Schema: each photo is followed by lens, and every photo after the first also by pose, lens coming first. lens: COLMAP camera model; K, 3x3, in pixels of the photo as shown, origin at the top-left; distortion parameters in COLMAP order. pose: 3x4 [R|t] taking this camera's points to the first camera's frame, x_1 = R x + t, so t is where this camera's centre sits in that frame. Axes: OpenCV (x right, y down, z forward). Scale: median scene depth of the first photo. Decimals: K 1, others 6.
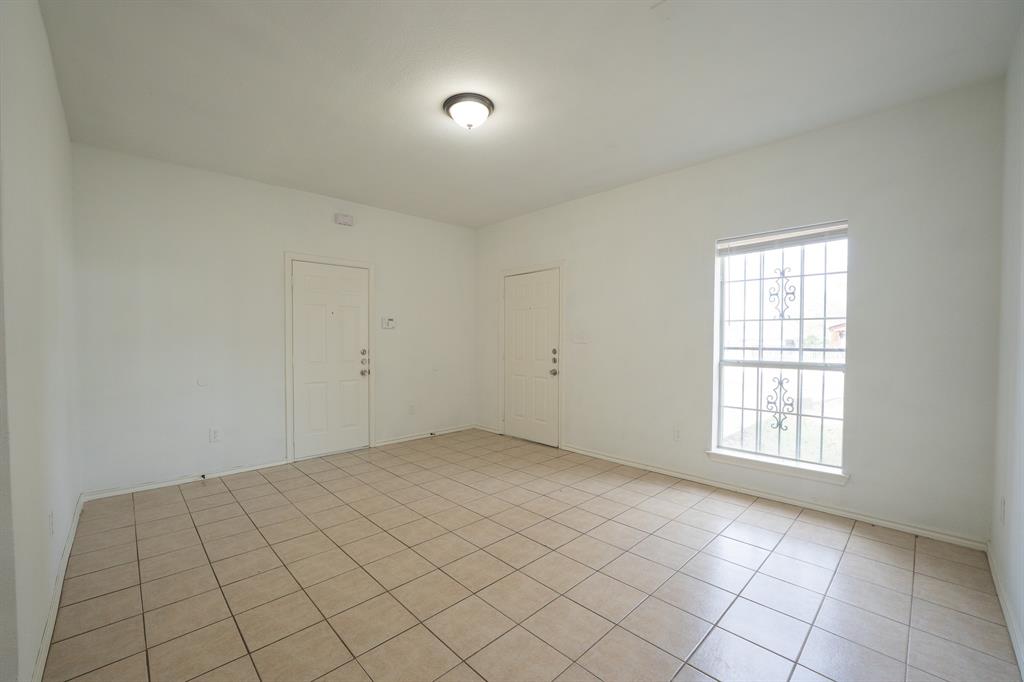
lens RADIAL K [[410.4, 0, 511.6], [0, 410.4, 341.3], [0, 0, 1]] dist [0.012179, 0.000251]
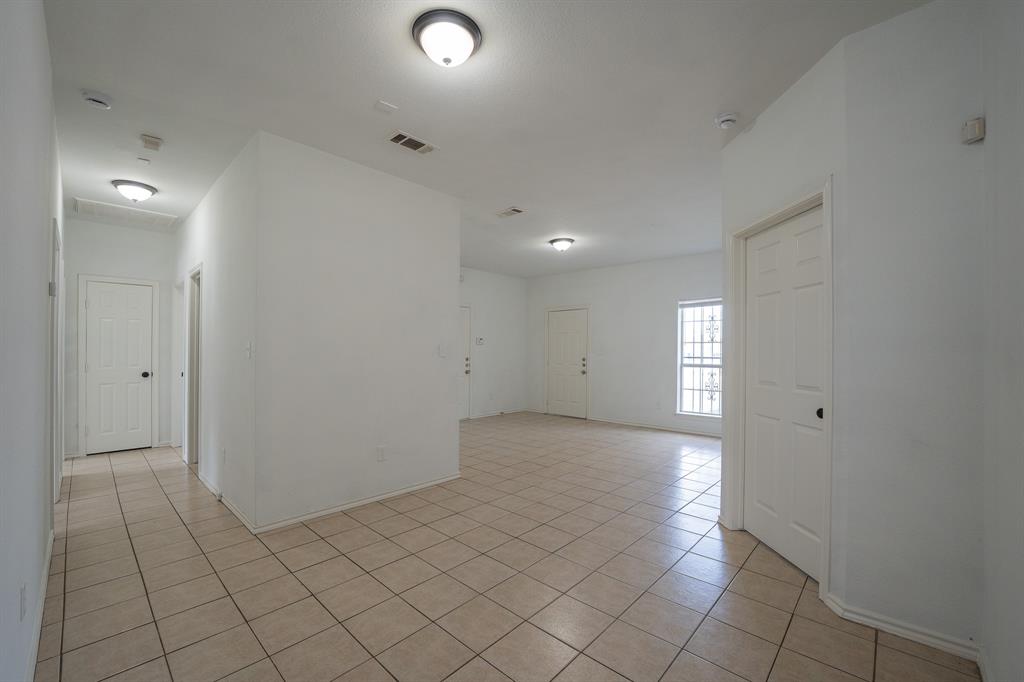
lens RADIAL K [[410.4, 0, 512.2], [0, 410.4, 342.2], [0, 0, 1]] dist [0.012179, 0.000251]
pose [[0.998649, 0.007507, 0.051424, -0.347724], [-0.005968, 0.999532, -0.030011, 0.008794], [-0.051625, 0.029664, 0.998226, -0.807867]]
